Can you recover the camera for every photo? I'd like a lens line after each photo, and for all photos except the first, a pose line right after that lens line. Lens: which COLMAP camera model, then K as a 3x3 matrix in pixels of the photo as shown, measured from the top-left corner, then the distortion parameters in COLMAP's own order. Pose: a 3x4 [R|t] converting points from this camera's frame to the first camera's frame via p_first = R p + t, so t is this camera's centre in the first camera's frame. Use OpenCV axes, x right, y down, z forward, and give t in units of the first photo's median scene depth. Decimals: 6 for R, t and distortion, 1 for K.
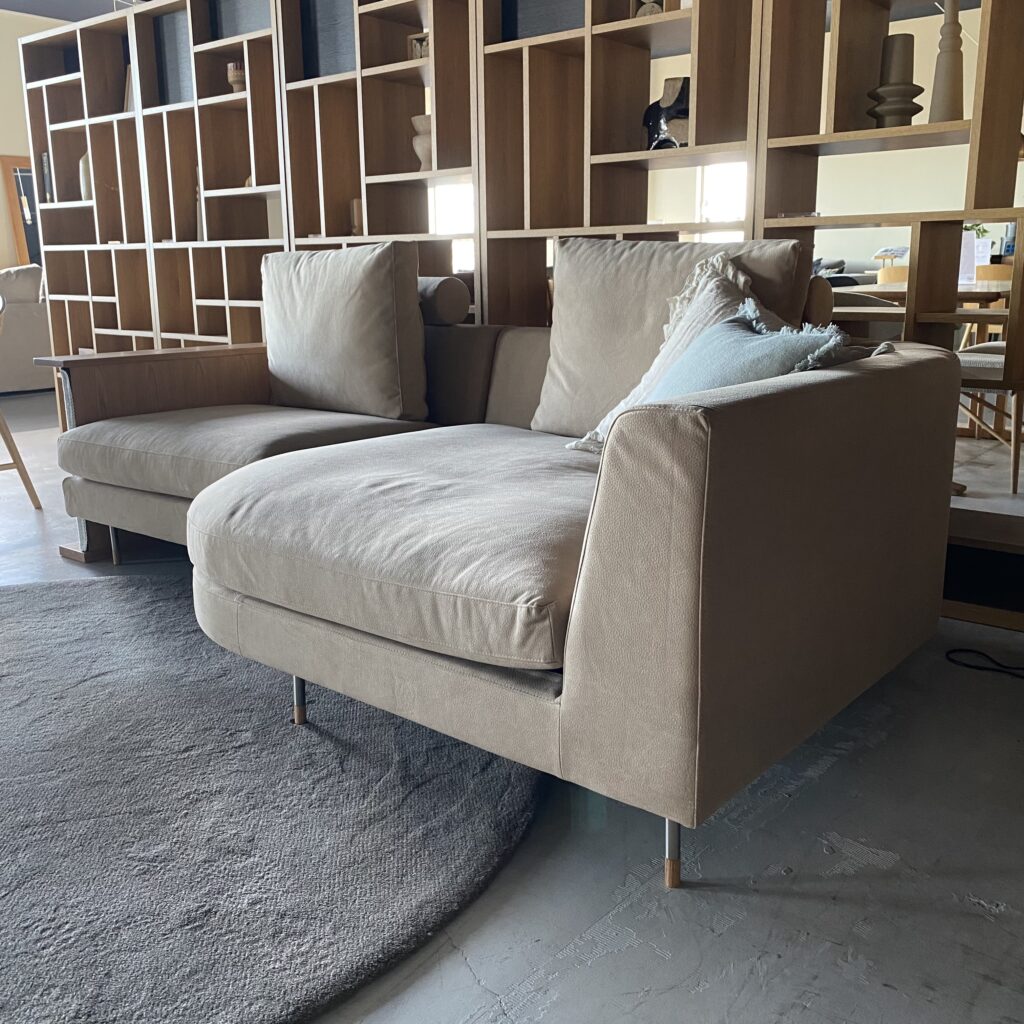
lens RADIAL K [[1047.1, 0, 510.3], [0, 1047.1, 492.8], [0, 0, 1]] dist [0.136184, -0.384580]
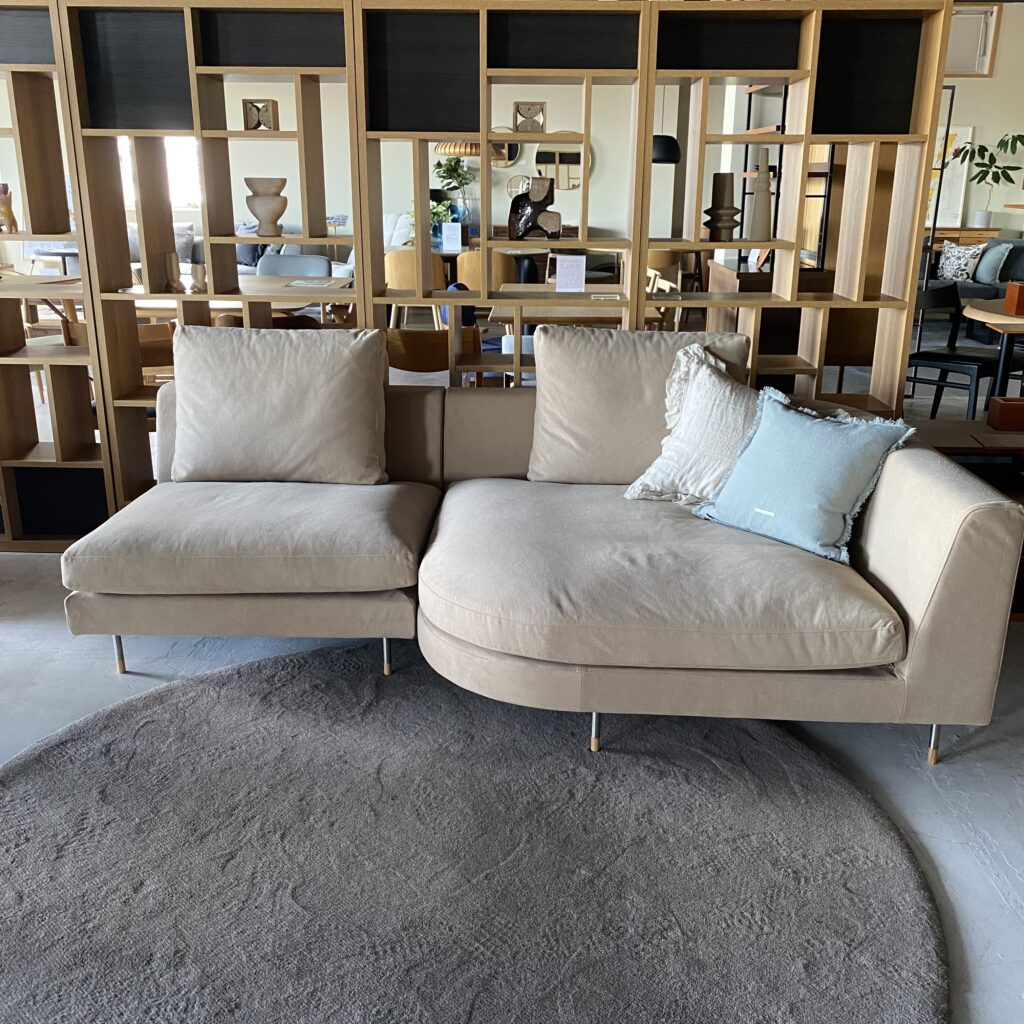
lens RADIAL K [[1036.4, 0, 519.4], [0, 1036.4, 511.5], [0, 0, 1]] dist [0.110663, -0.245717]
pose [[0.781567, -0.169108, 0.600463, -1.051193], [0.113677, 0.985048, 0.129456, -0.264456], [-0.613377, -0.032919, 0.789104, 0.054298]]
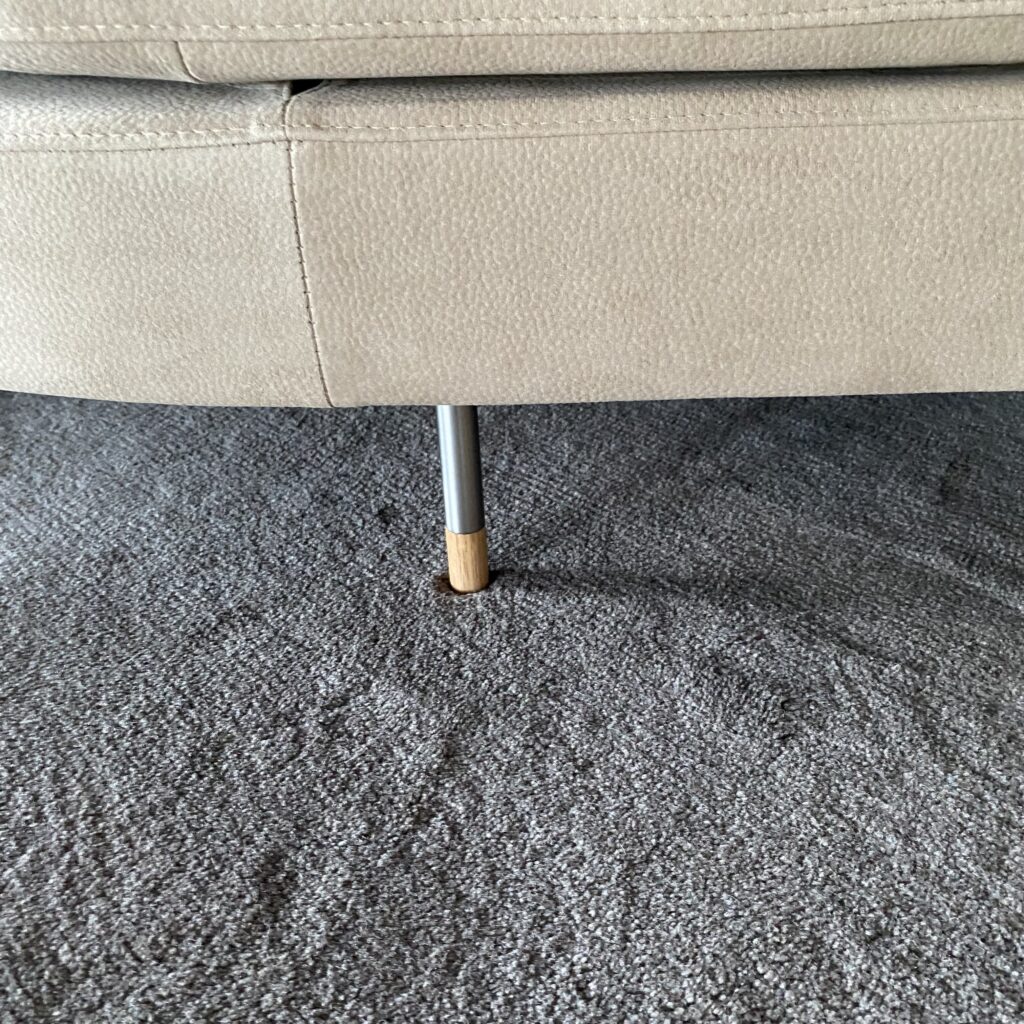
lens RADIAL K [[1036.4, 0, 519.4], [0, 1036.4, 511.5], [0, 0, 1]] dist [0.110663, -0.245717]
pose [[0.770614, -0.347825, 0.534015, -0.352306], [0.164519, 0.918102, 0.360586, 0.104477], [-0.615701, -0.190017, 0.764726, 0.820874]]
